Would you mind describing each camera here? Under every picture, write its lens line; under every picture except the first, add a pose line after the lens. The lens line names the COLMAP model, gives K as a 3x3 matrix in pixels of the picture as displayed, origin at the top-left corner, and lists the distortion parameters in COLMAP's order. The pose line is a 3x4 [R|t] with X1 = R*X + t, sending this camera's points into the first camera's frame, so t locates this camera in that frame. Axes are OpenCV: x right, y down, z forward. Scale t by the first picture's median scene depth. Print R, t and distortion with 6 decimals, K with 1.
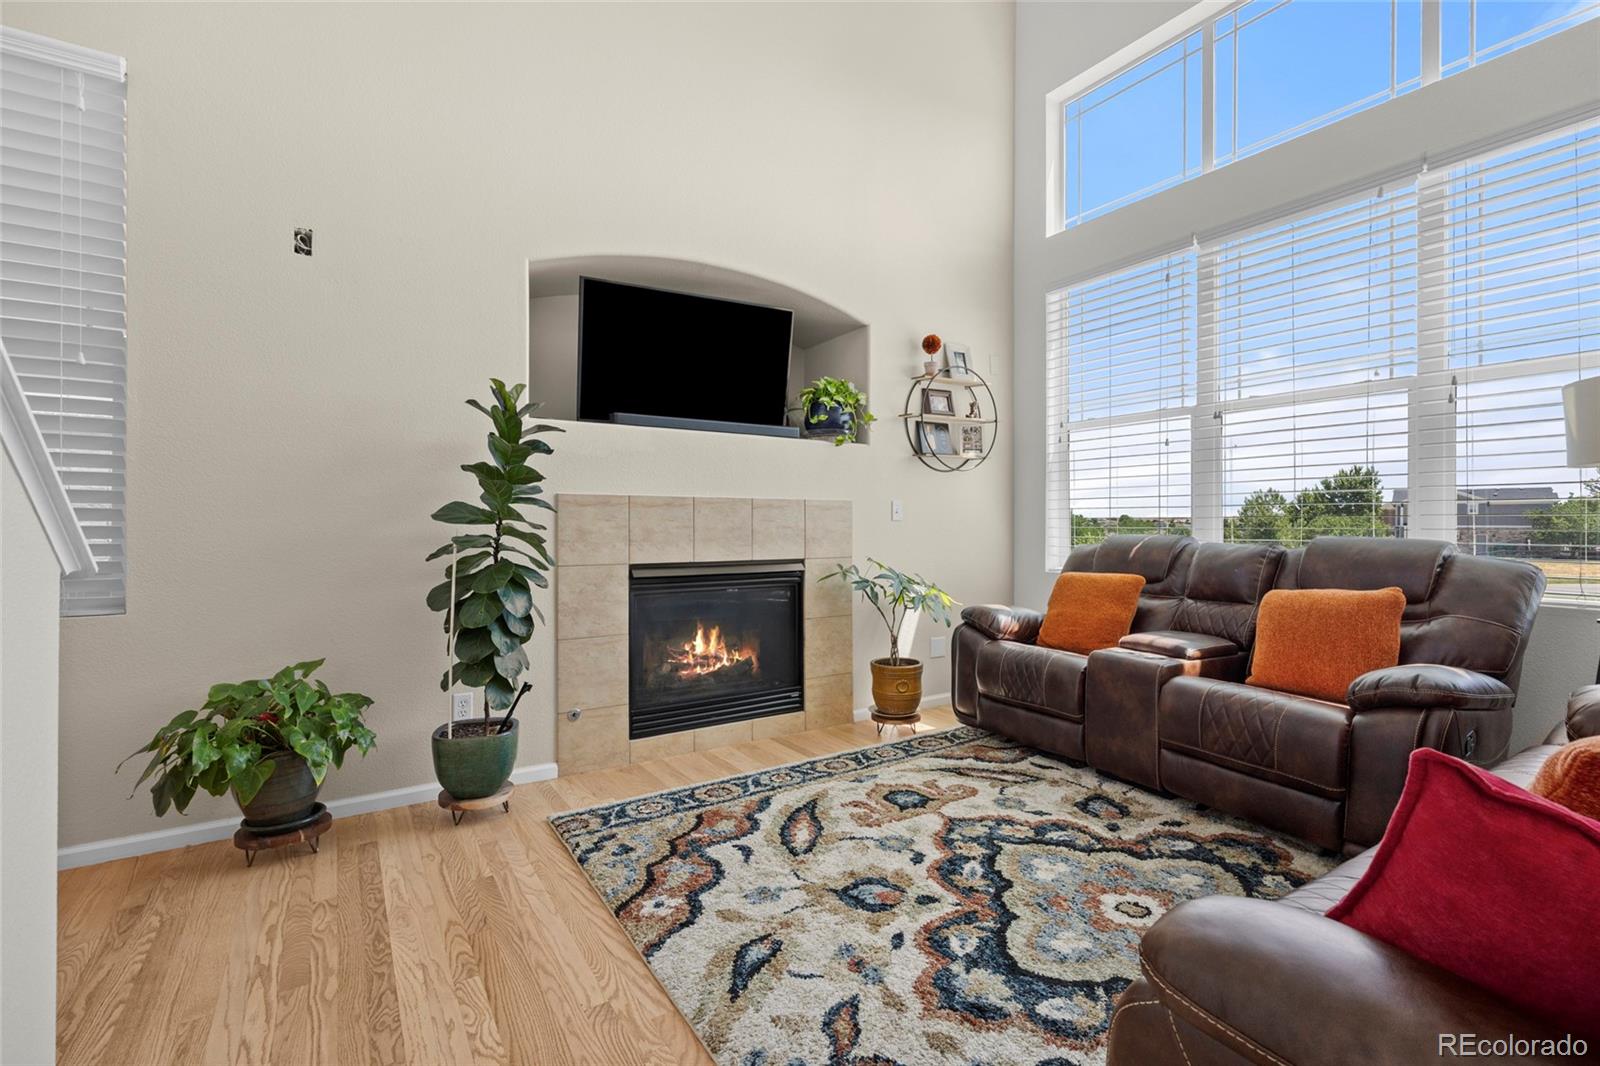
lens RADIAL K [[706.9, 0, 788.7], [0, 706.9, 540.9], [0, 0, 1]] dist [-0.008488, 0.000405]
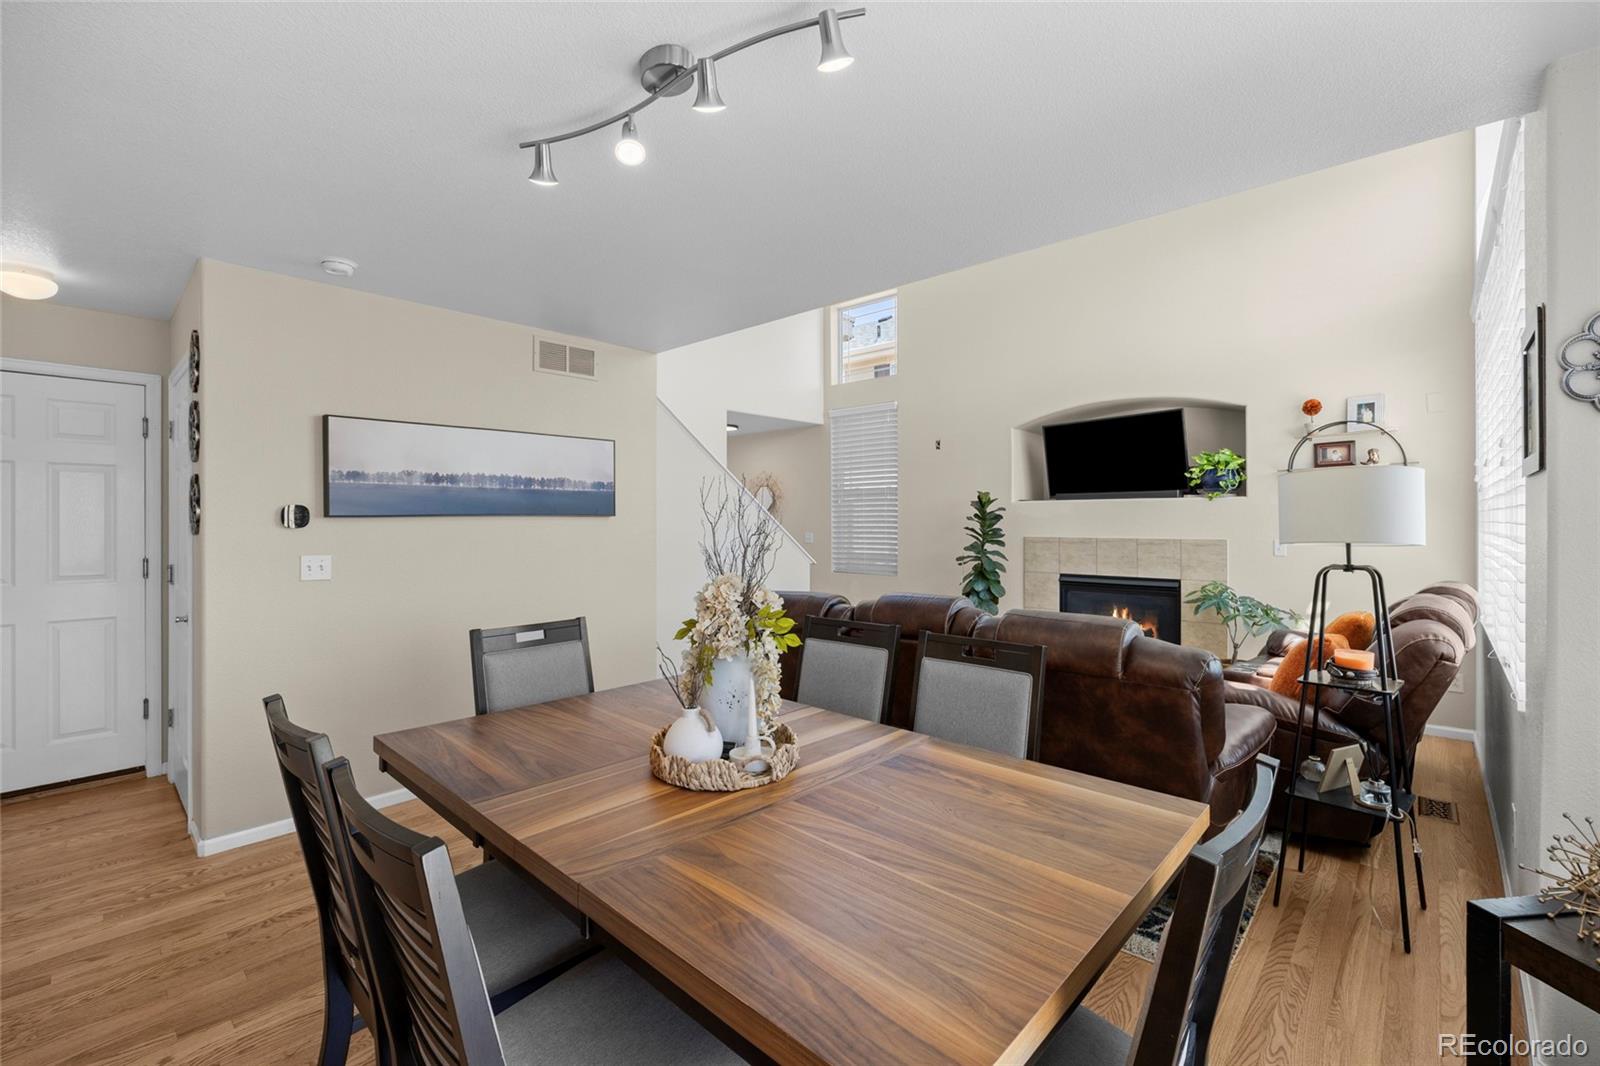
lens RADIAL K [[706.9, 0, 796.6], [0, 706.9, 516.6], [0, 0, 1]] dist [-0.008488, 0.000405]
pose [[0.266793, -0.004311, -0.963744, 1.762378], [-0.019286, 0.999766, -0.009811, -0.108944], [0.963561, 0.021204, 0.266647, -0.220614]]
